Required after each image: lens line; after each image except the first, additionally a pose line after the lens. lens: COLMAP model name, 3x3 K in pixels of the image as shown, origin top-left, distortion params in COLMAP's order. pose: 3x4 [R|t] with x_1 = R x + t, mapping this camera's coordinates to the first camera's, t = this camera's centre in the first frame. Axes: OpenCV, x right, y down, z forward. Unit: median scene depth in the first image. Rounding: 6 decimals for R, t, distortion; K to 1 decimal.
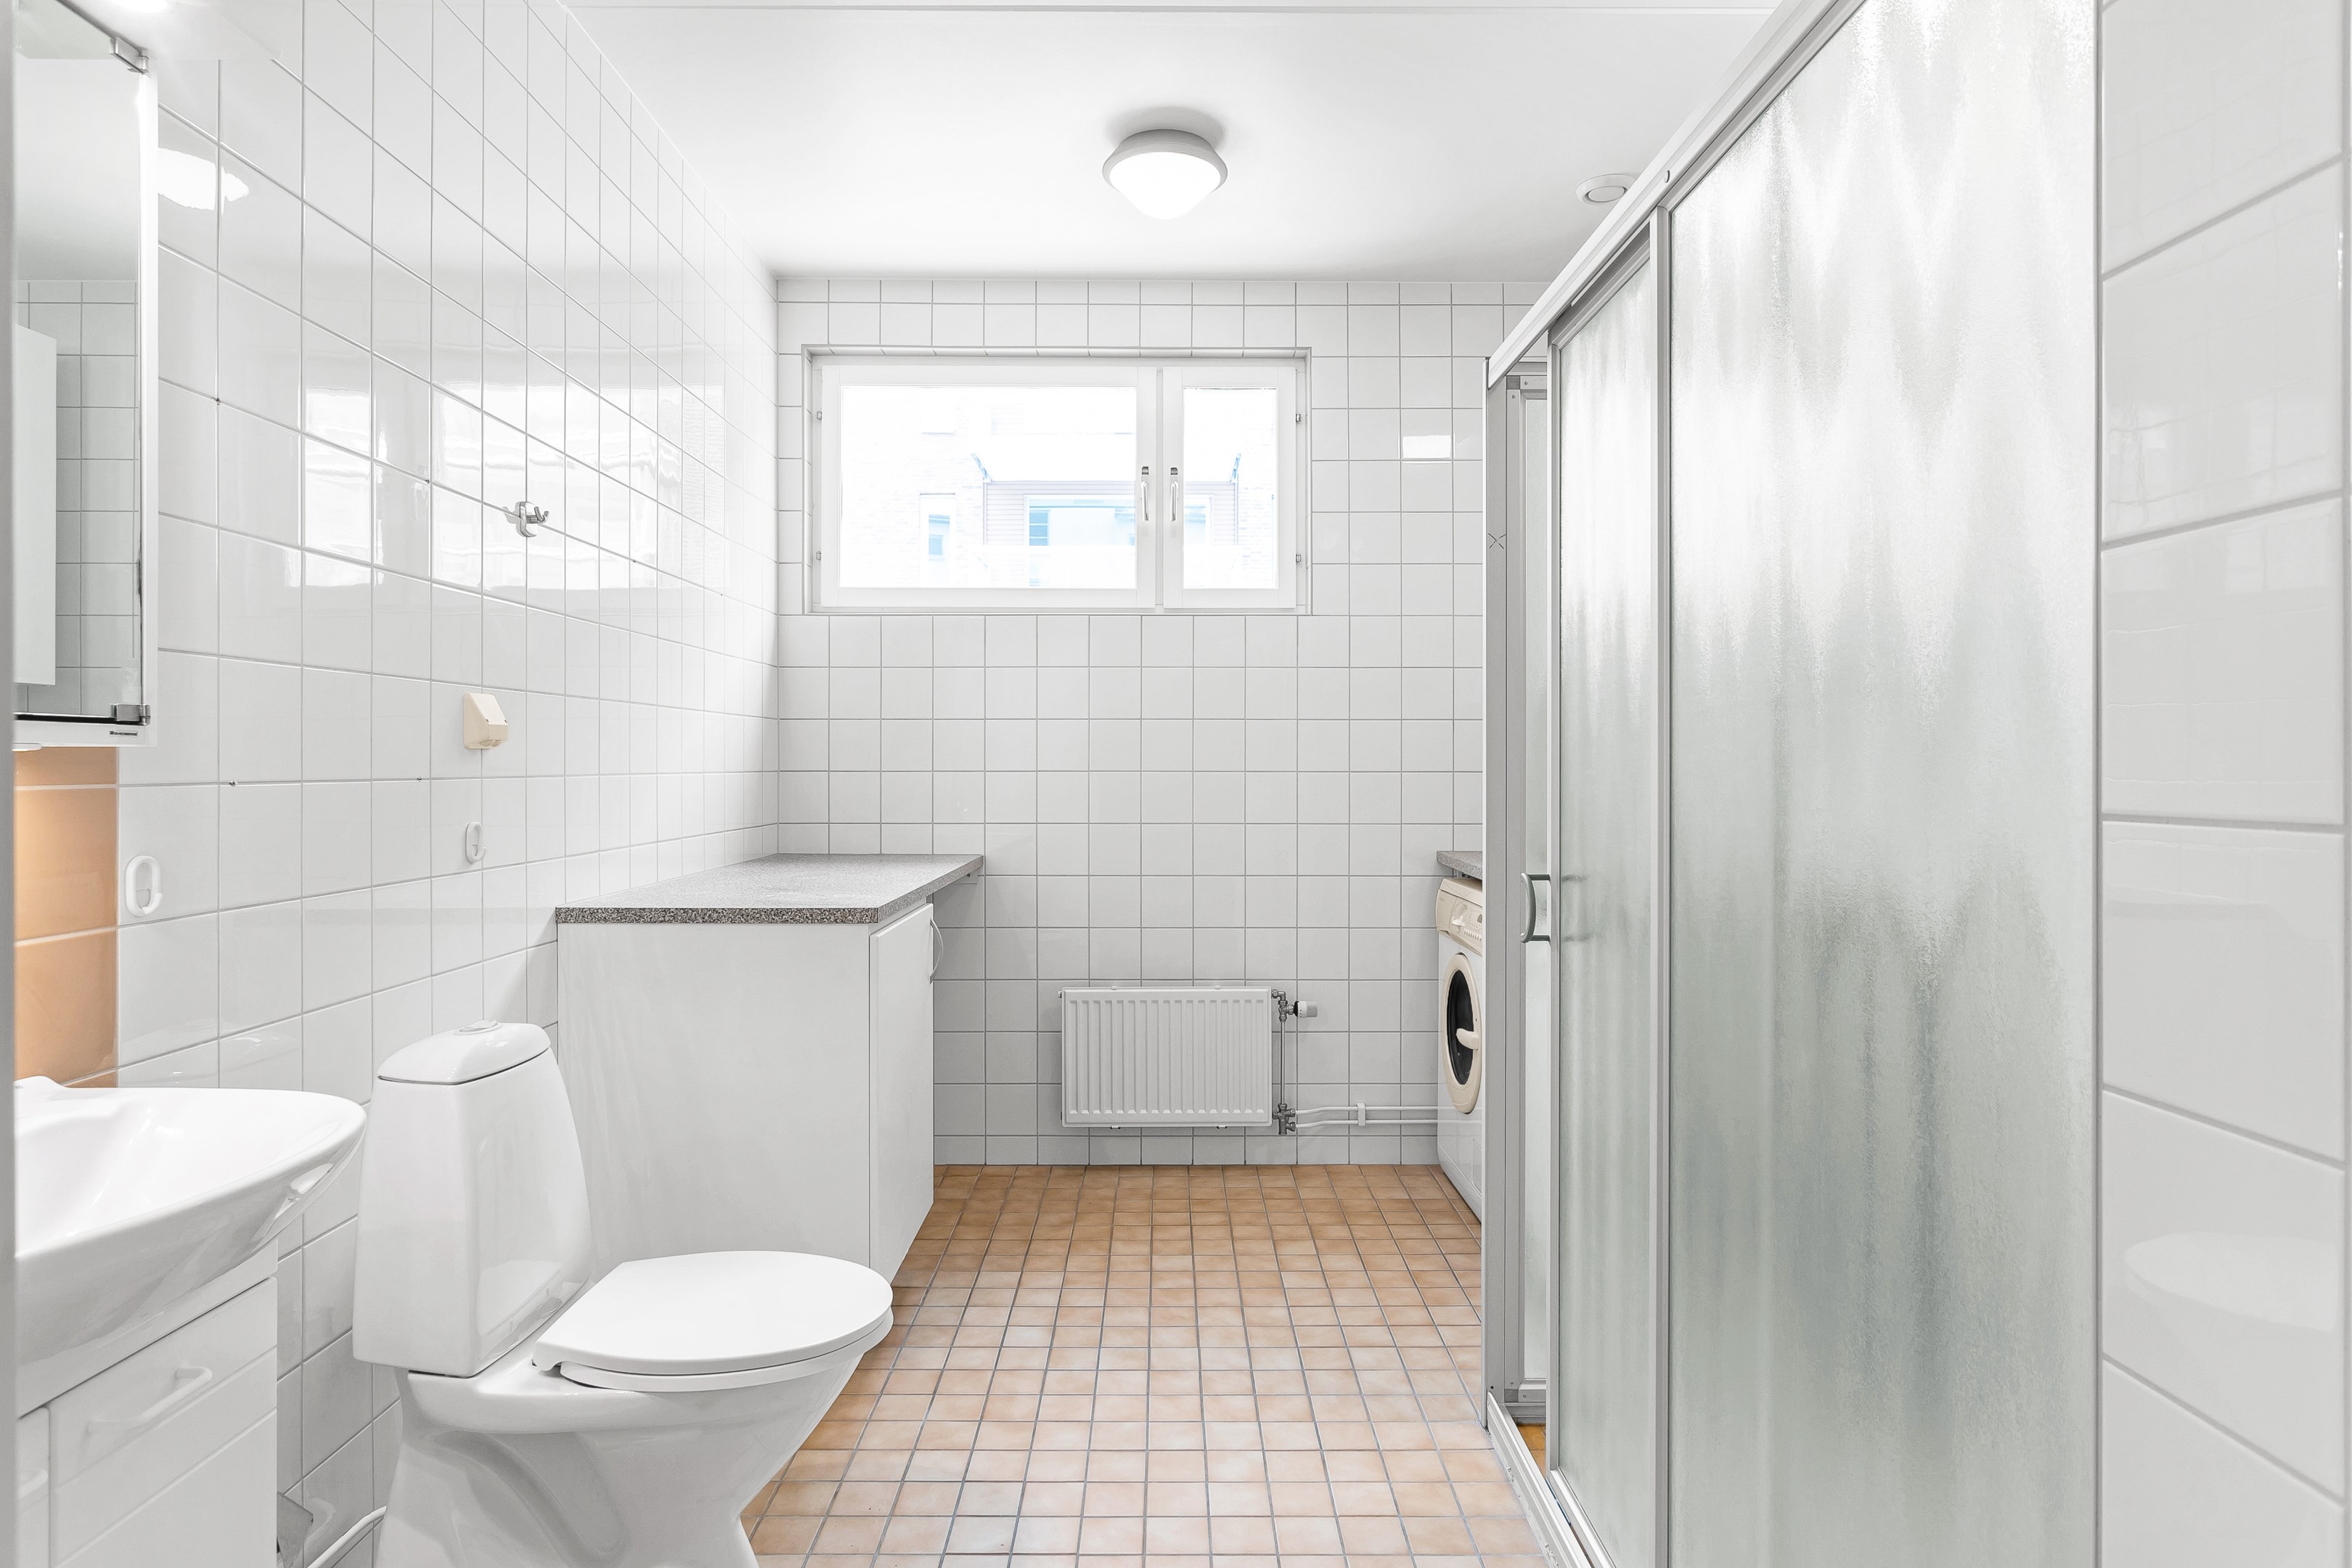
lens RADIAL K [[1326.1, 0, 1173.8], [0, 1326.1, 769.4], [0, 0, 1]] dist [-0.007973, 0.006649]
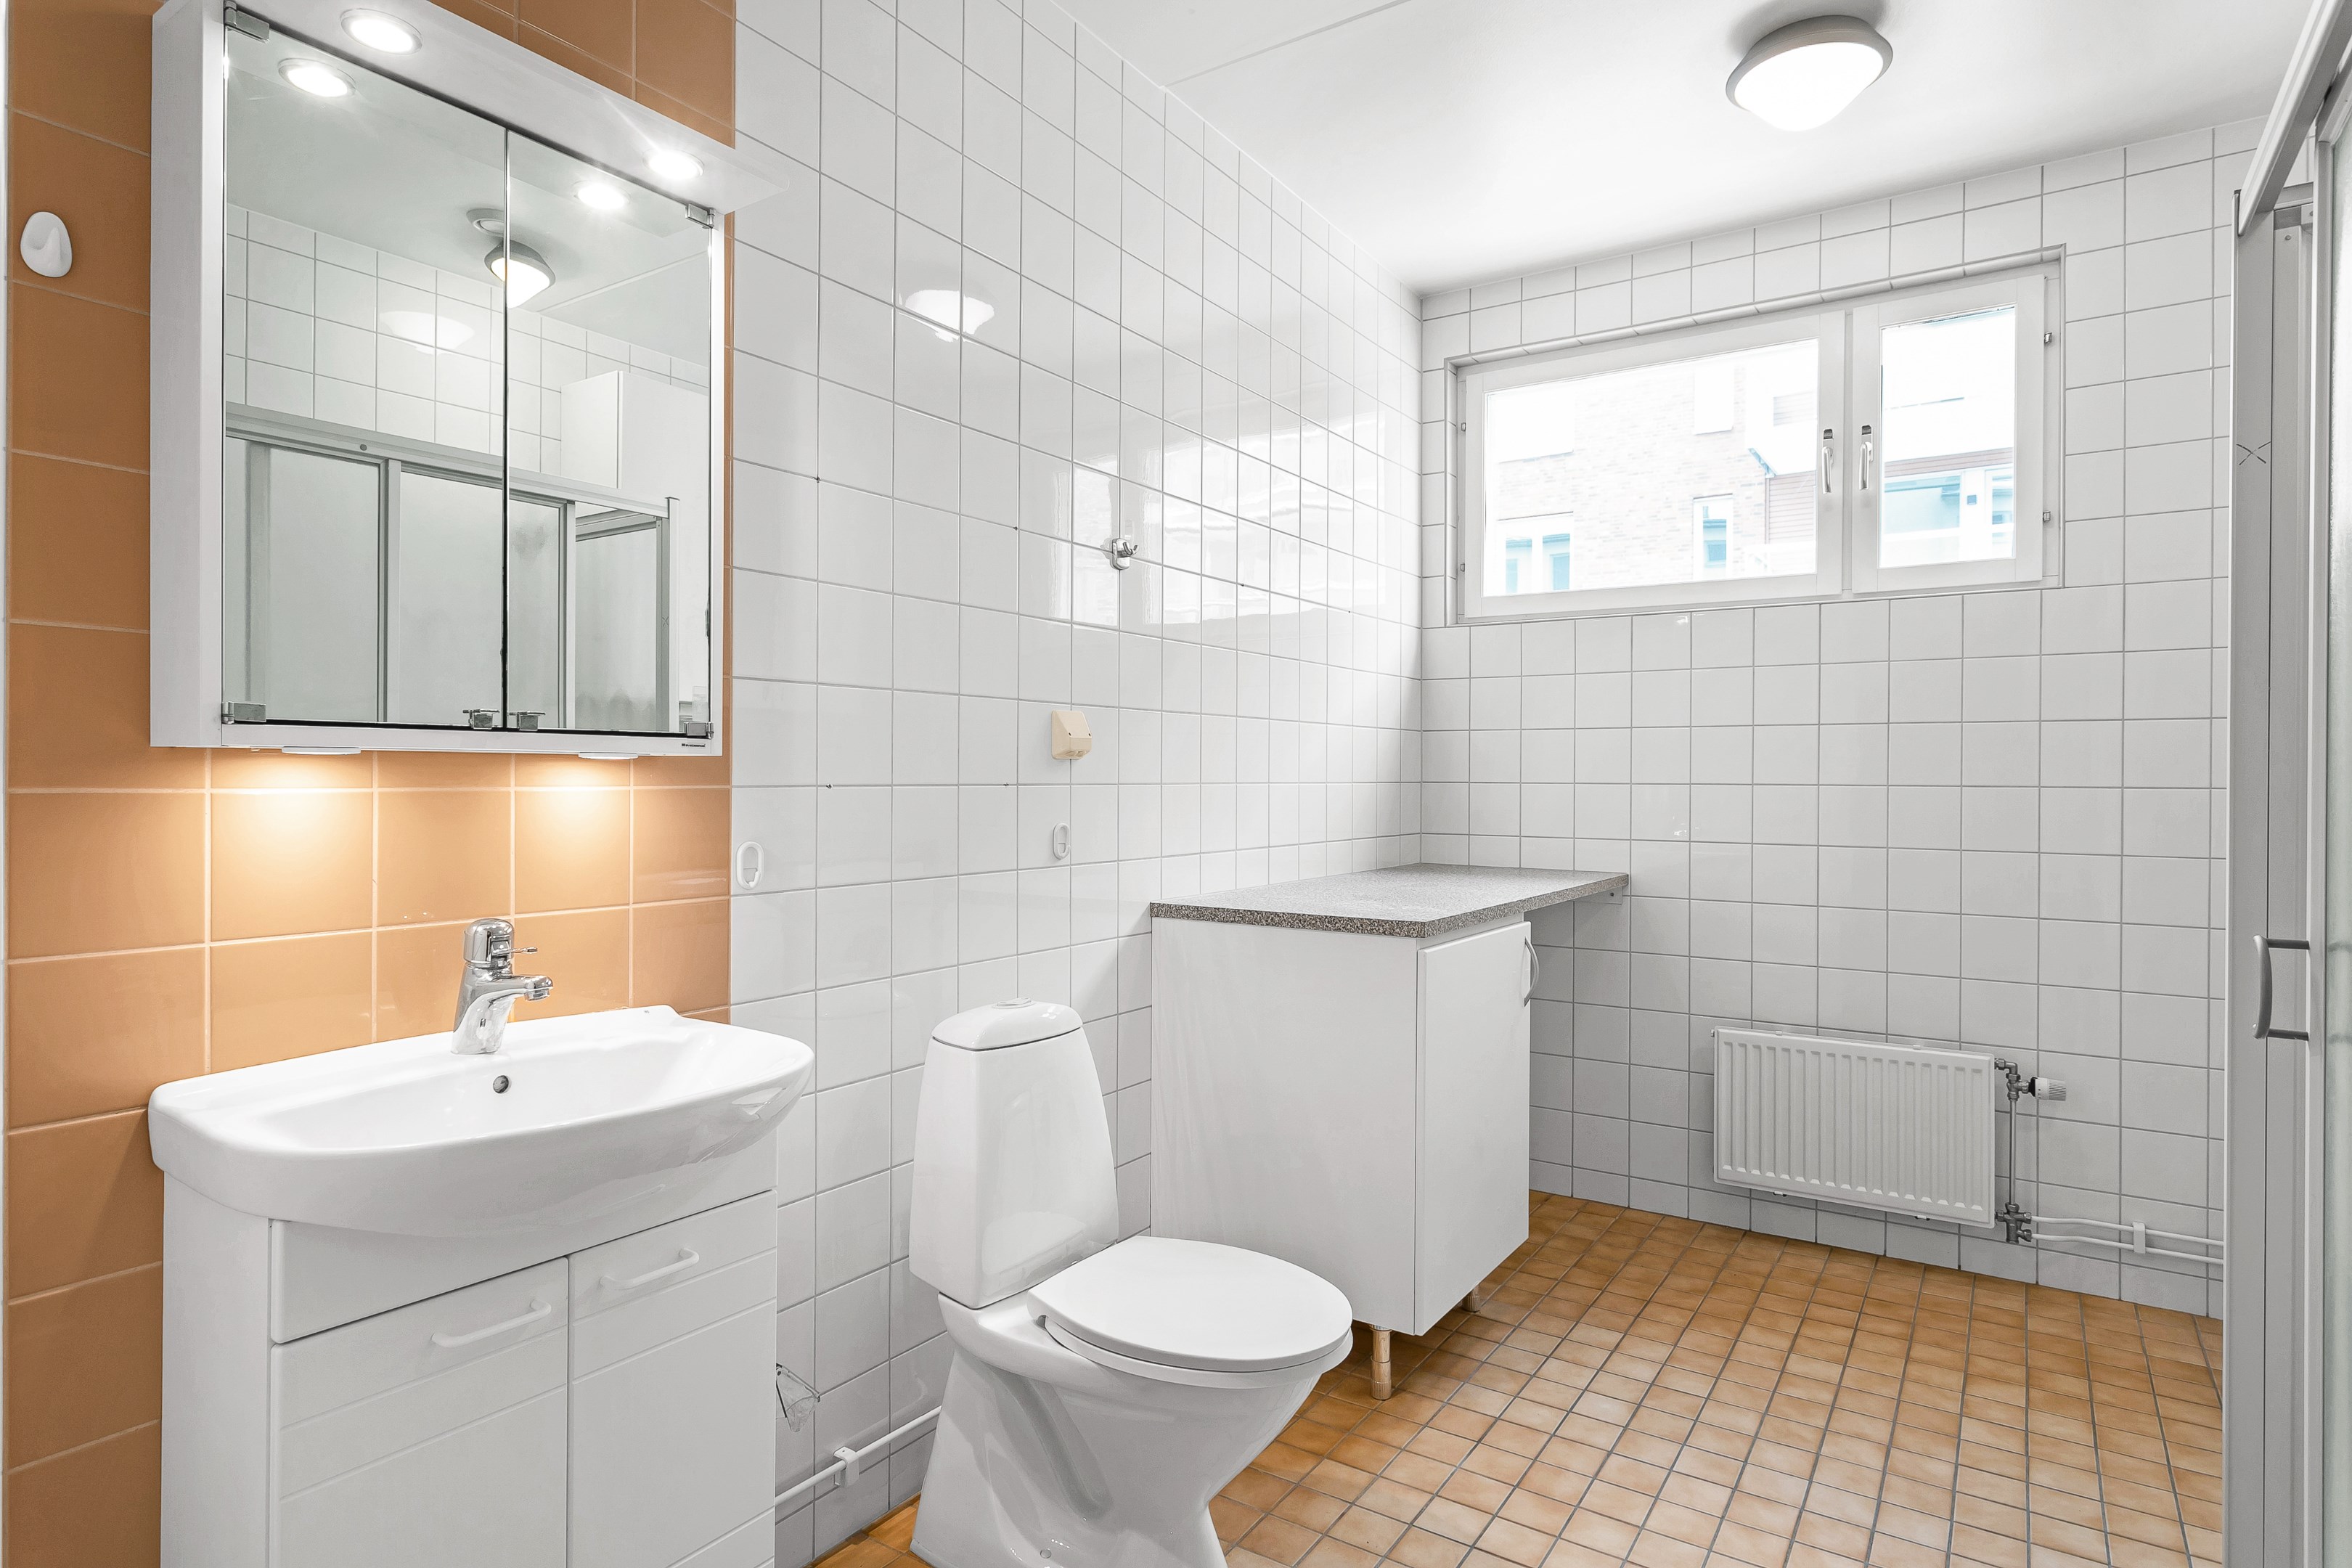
lens RADIAL K [[1278.6, 0, 1170.3], [0, 1278.6, 781.1], [0, 0, 1]] dist [-0.002640, 0.006792]
pose [[0.825525, 0.005617, -0.564337, 0.126653], [-0.006570, 0.999978, 0.000342, 0.001879], [0.564327, 0.003425, 0.825544, 0.104221]]
